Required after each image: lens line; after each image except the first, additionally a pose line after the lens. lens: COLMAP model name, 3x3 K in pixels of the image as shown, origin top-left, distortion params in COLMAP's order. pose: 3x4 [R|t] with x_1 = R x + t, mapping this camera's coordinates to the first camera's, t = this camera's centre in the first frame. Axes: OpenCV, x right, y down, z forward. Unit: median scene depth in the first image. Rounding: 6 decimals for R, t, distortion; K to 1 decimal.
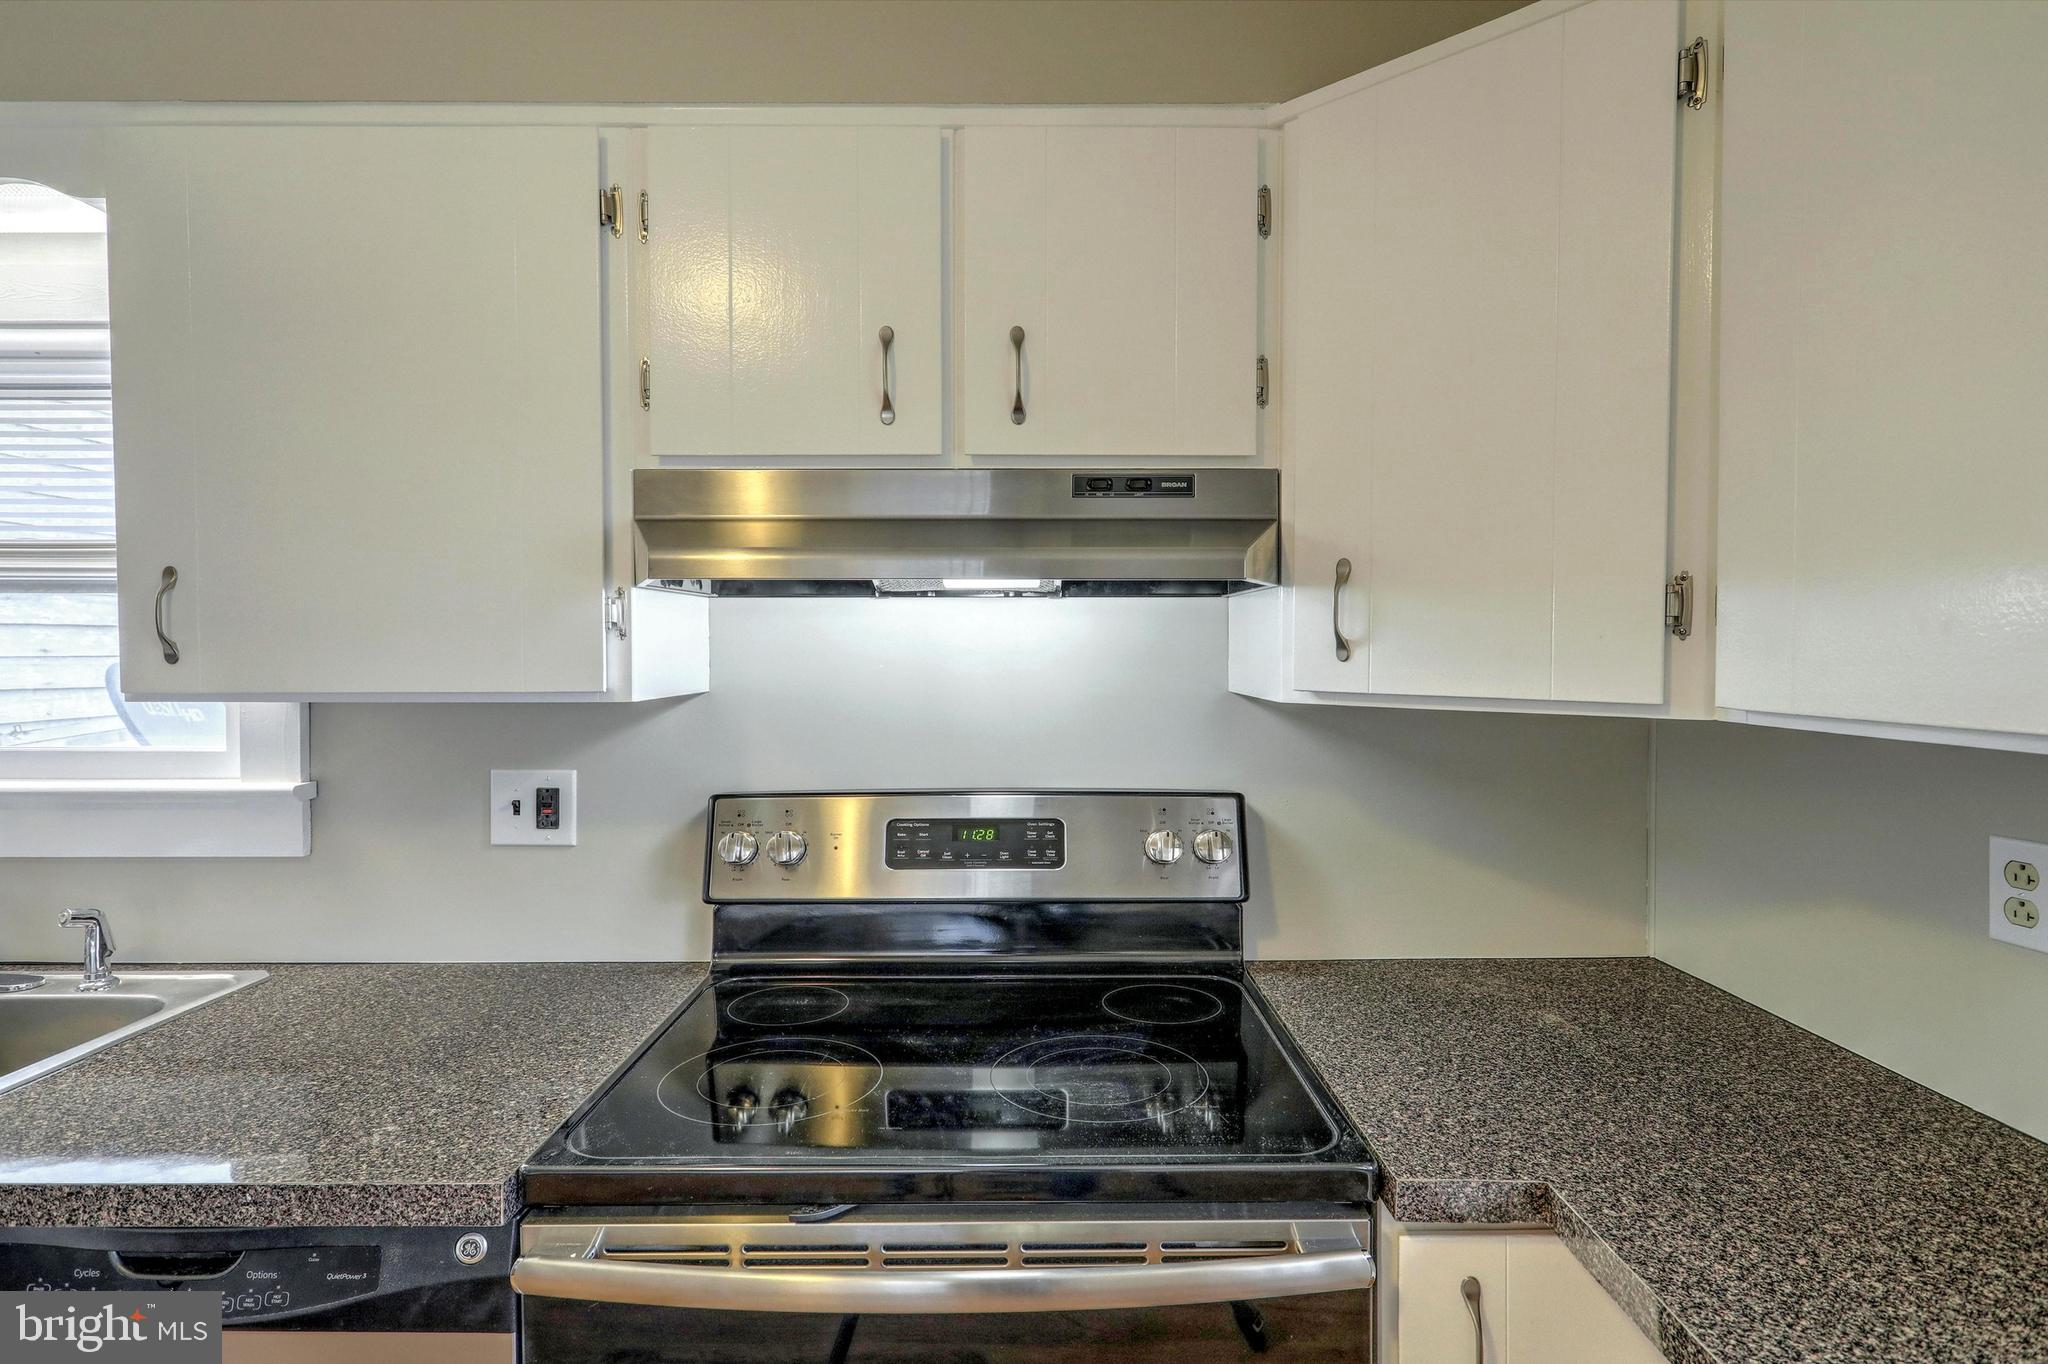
lens RADIAL K [[978.9, 0, 961.1], [0, 978.9, 661.1], [0, 0, 1]] dist [0.007378, -0.000086]
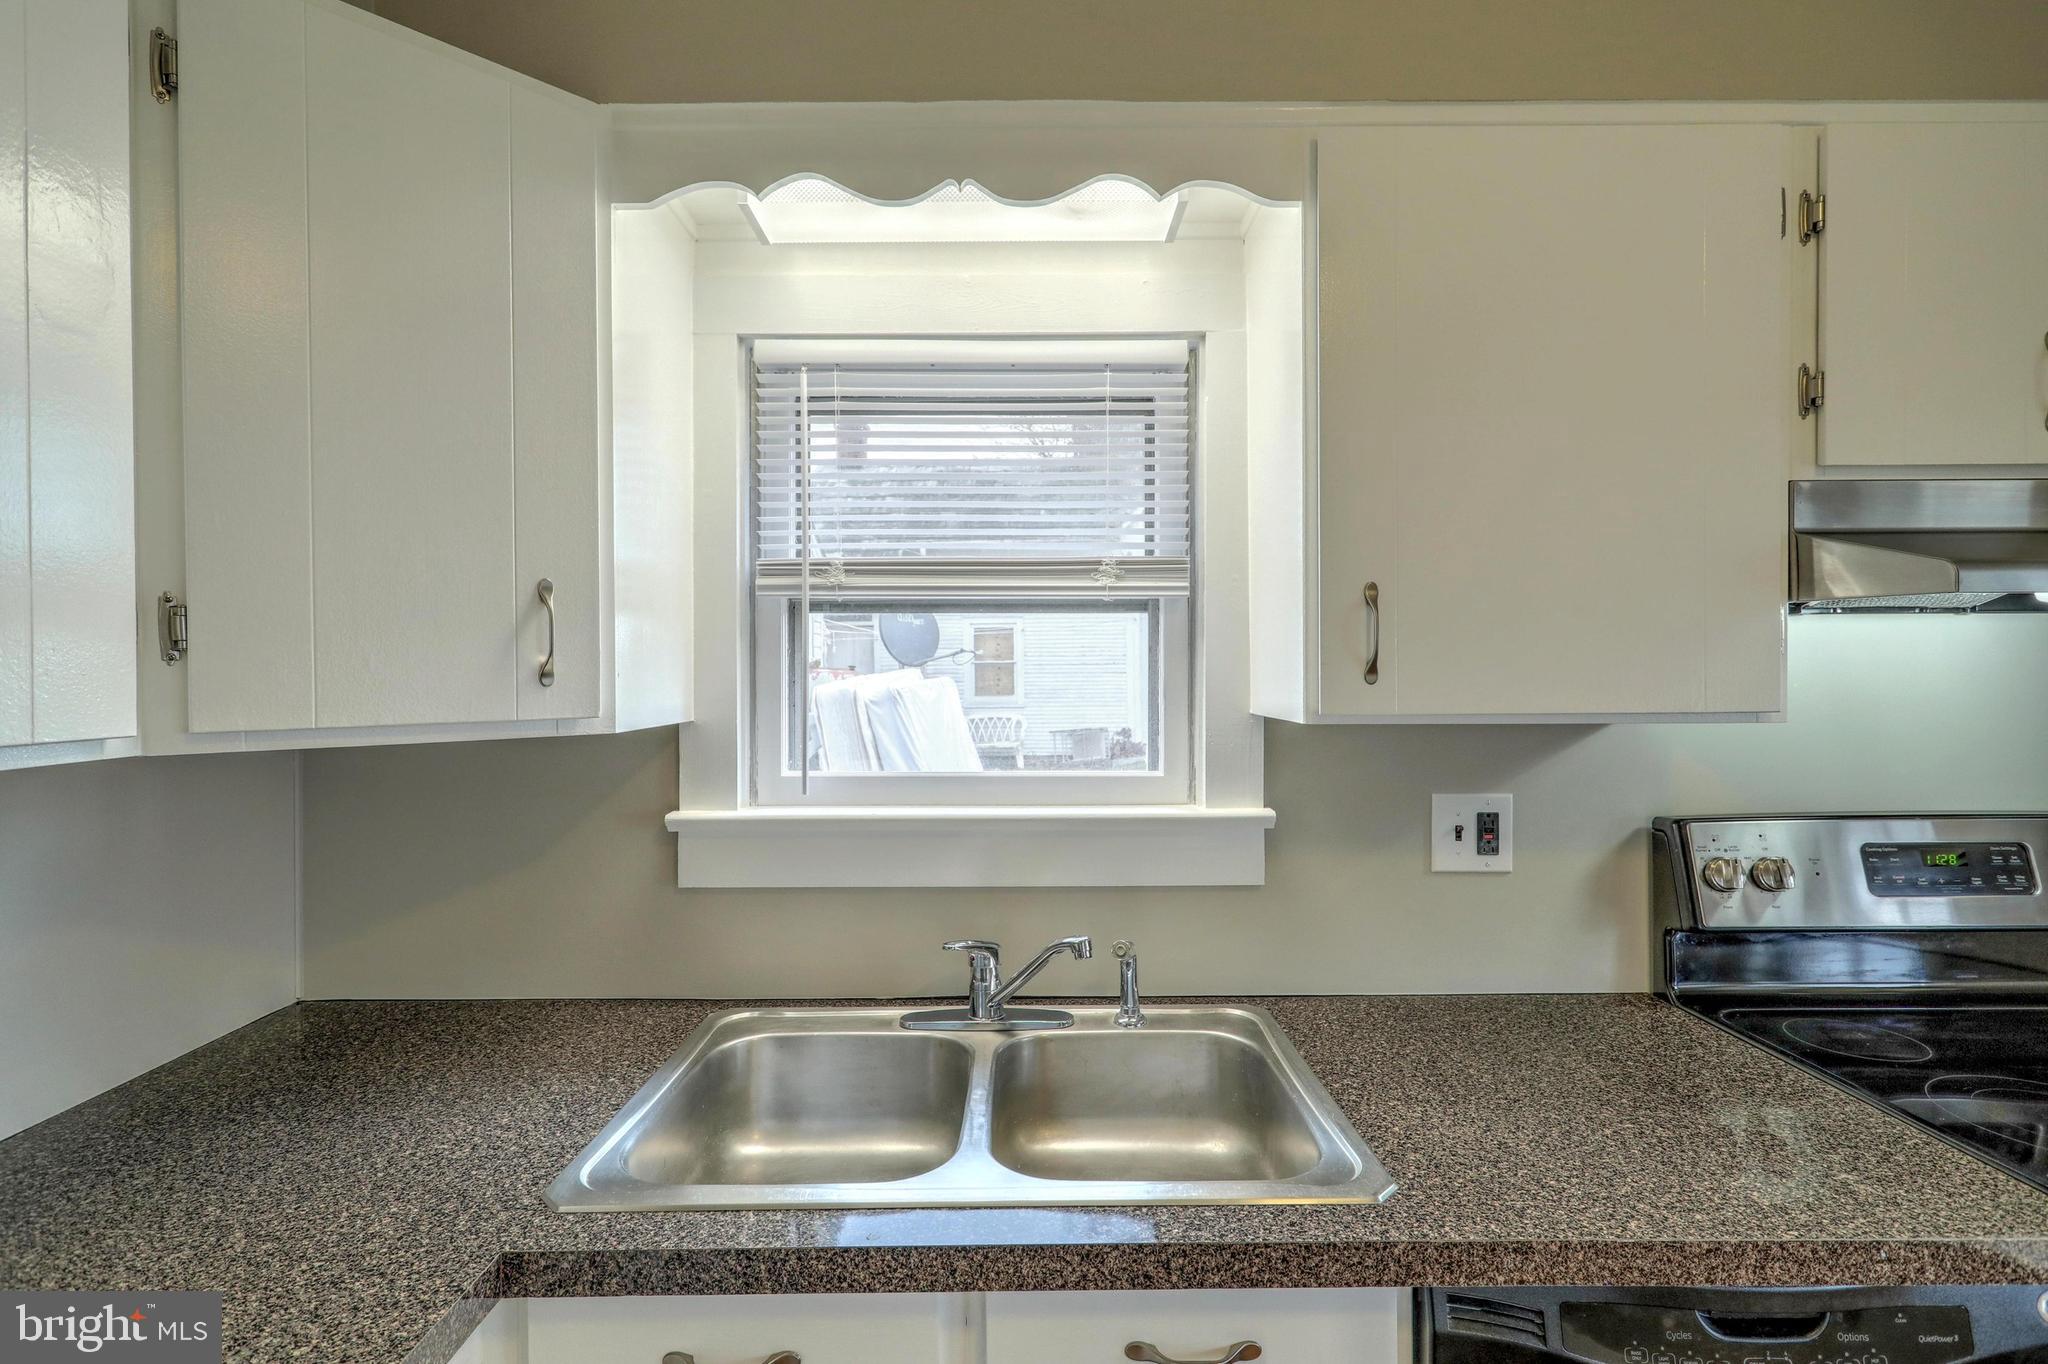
lens RADIAL K [[978.9, 0, 935.0], [0, 978.9, 668.6], [0, 0, 1]] dist [0.007378, -0.000086]
pose [[0.999888, -0.002881, 0.014689, -1.009349], [0.003072, 0.999911, -0.013014, -0.001038], [-0.014651, 0.013058, 0.999807, 0.042449]]
